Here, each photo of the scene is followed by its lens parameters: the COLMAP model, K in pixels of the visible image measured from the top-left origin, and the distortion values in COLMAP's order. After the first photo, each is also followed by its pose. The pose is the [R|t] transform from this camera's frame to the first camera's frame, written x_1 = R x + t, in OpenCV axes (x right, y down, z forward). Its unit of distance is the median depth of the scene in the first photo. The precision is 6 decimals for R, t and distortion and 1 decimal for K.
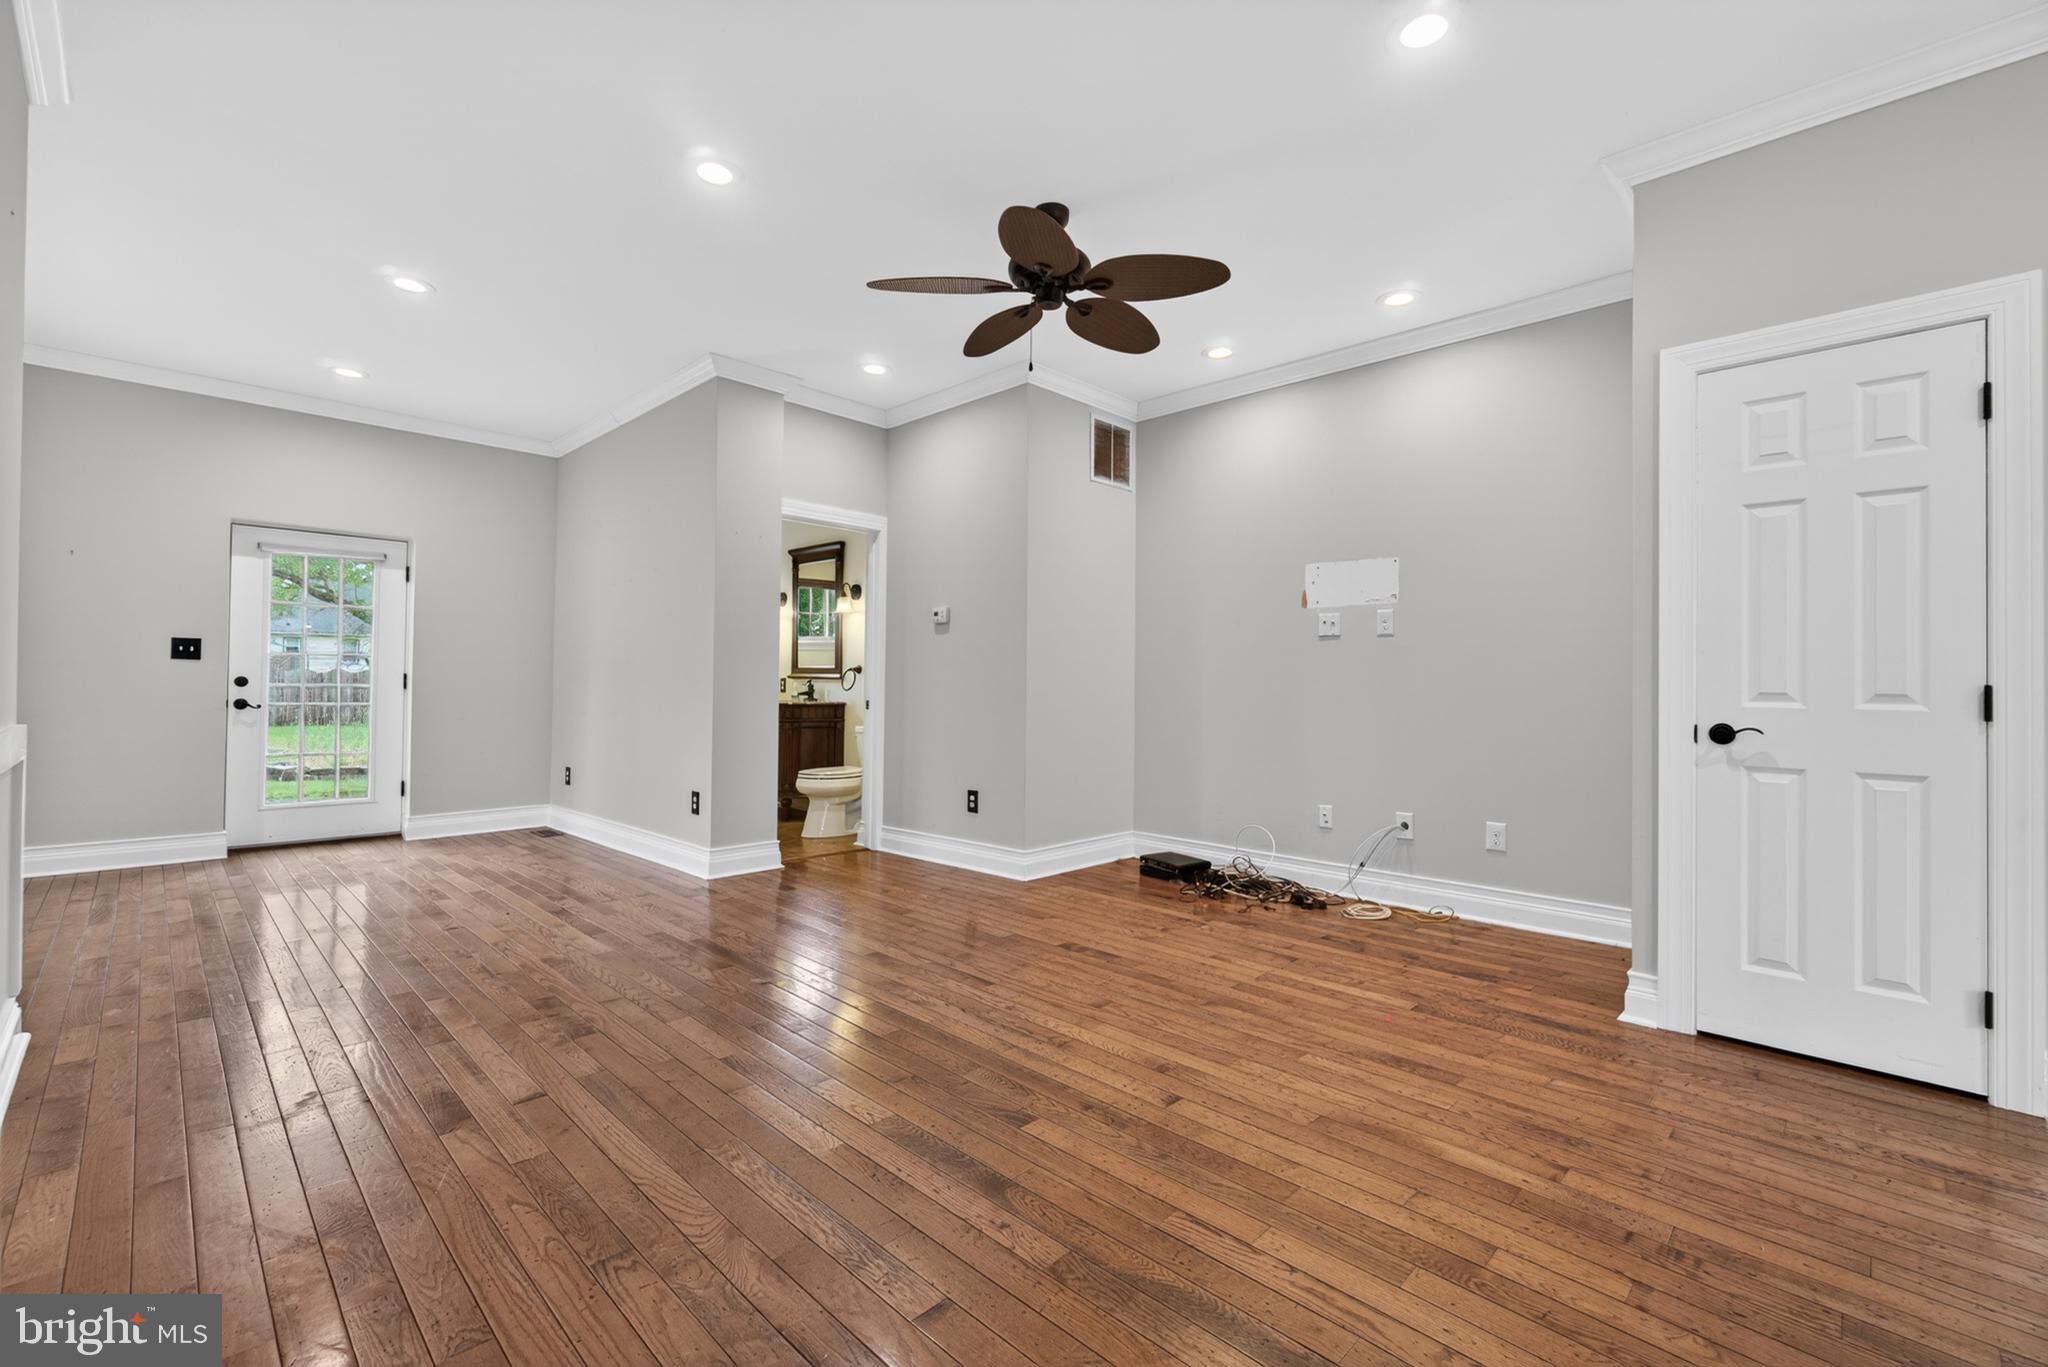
lens RADIAL K [[876.1, 0, 1015.3], [0, 876.1, 680.6], [0, 0, 1]] dist [-0.005170, 0.001843]
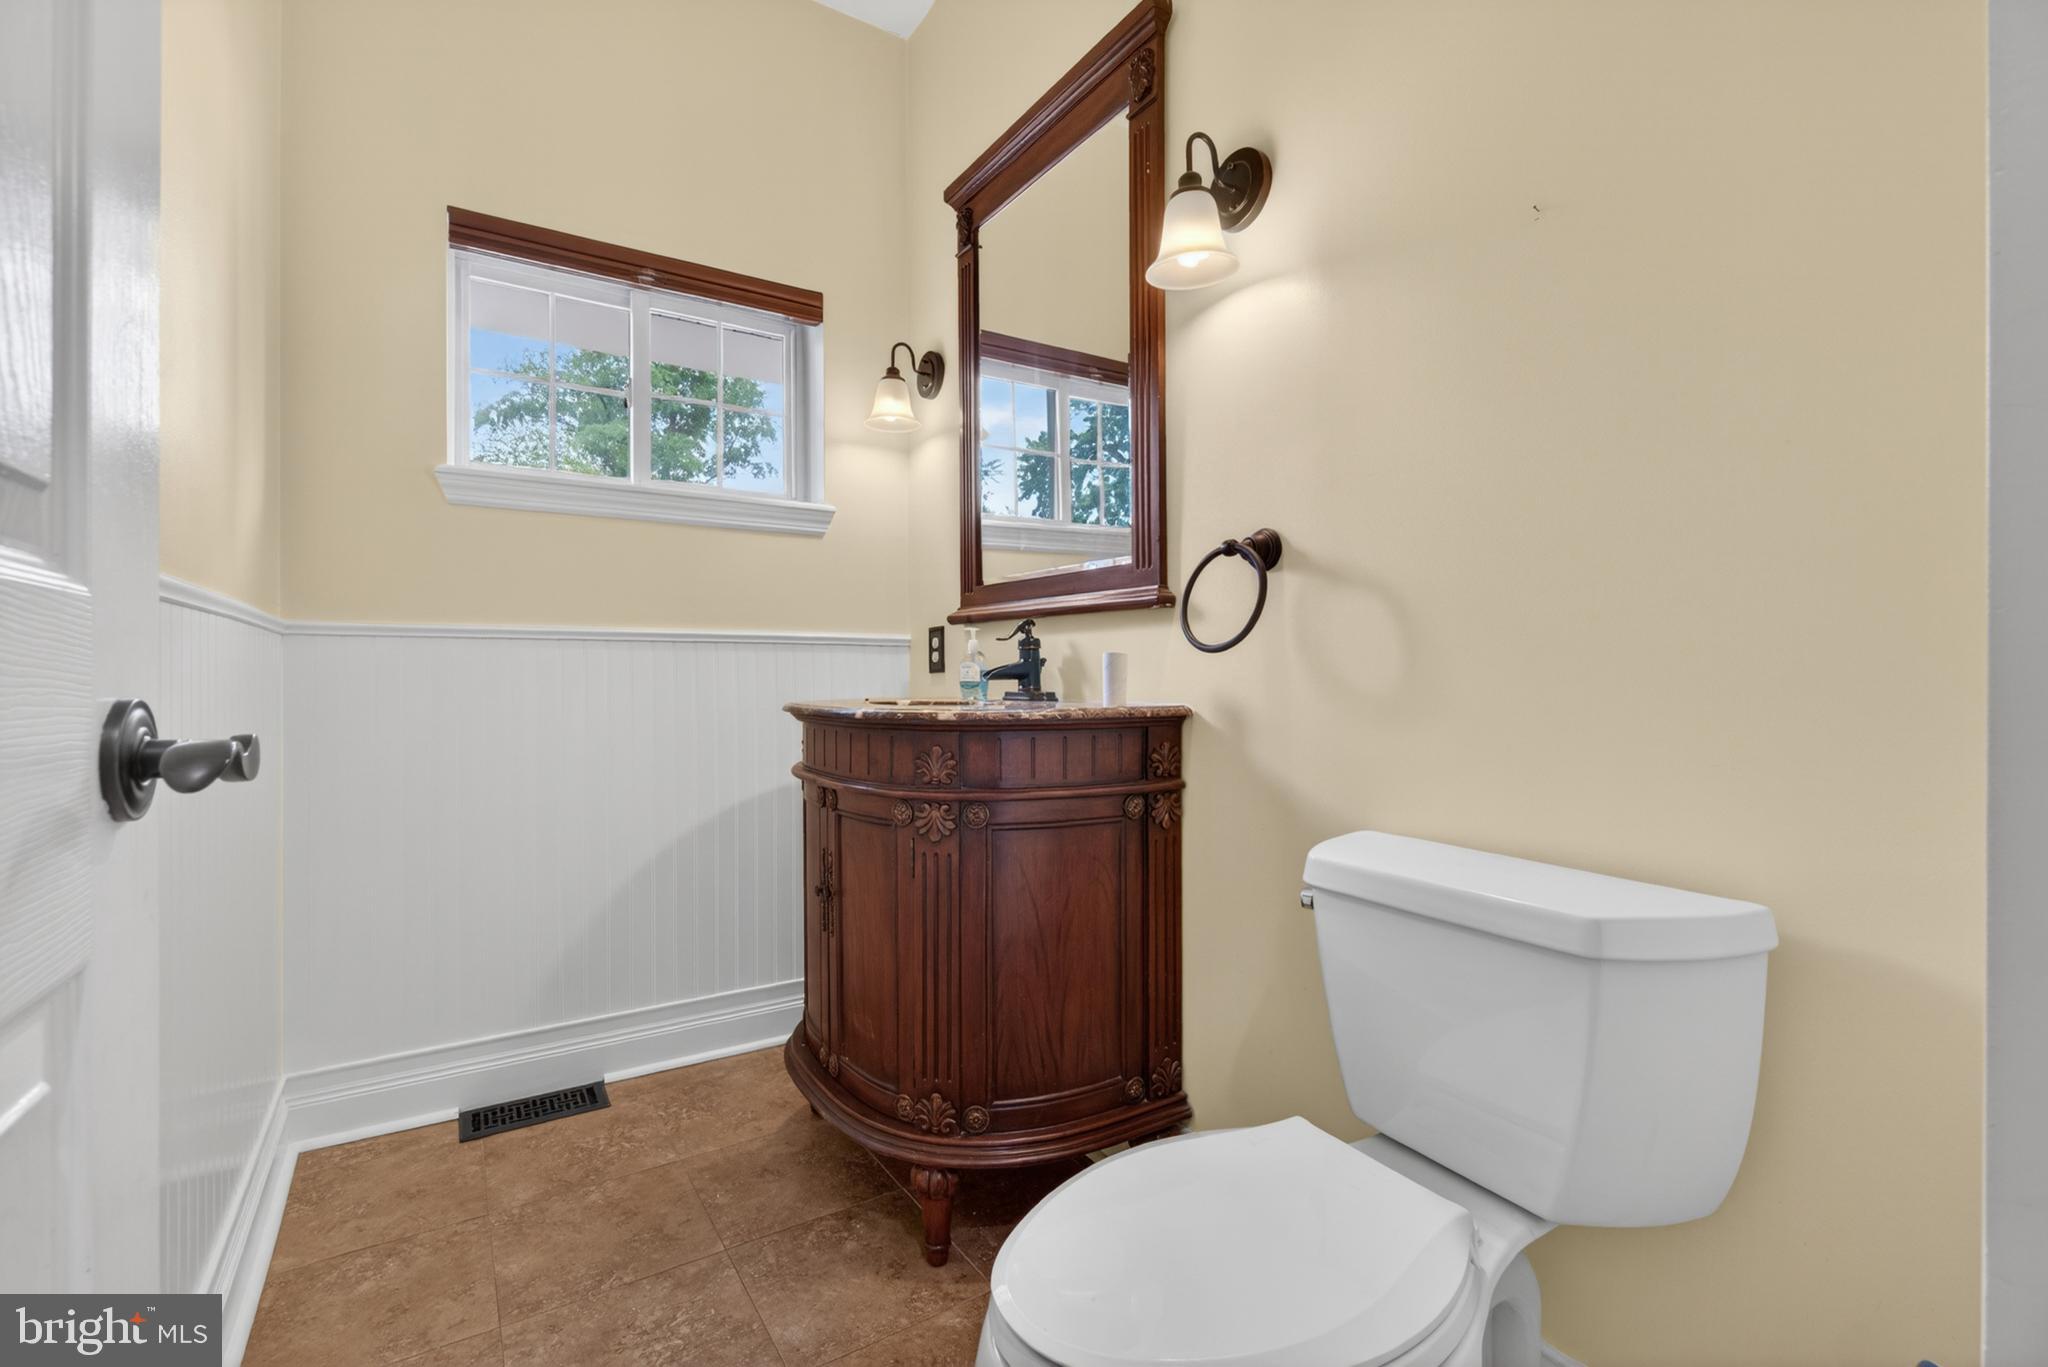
lens RADIAL K [[876.1, 0, 1029.2], [0, 876.1, 675.9], [0, 0, 1]] dist [-0.005170, 0.001843]
pose [[0.981310, -0.011711, -0.192079, -0.186746], [0.013545, 0.999874, 0.008242, 0.013437], [0.191959, -0.010689, 0.981345, 0.755558]]
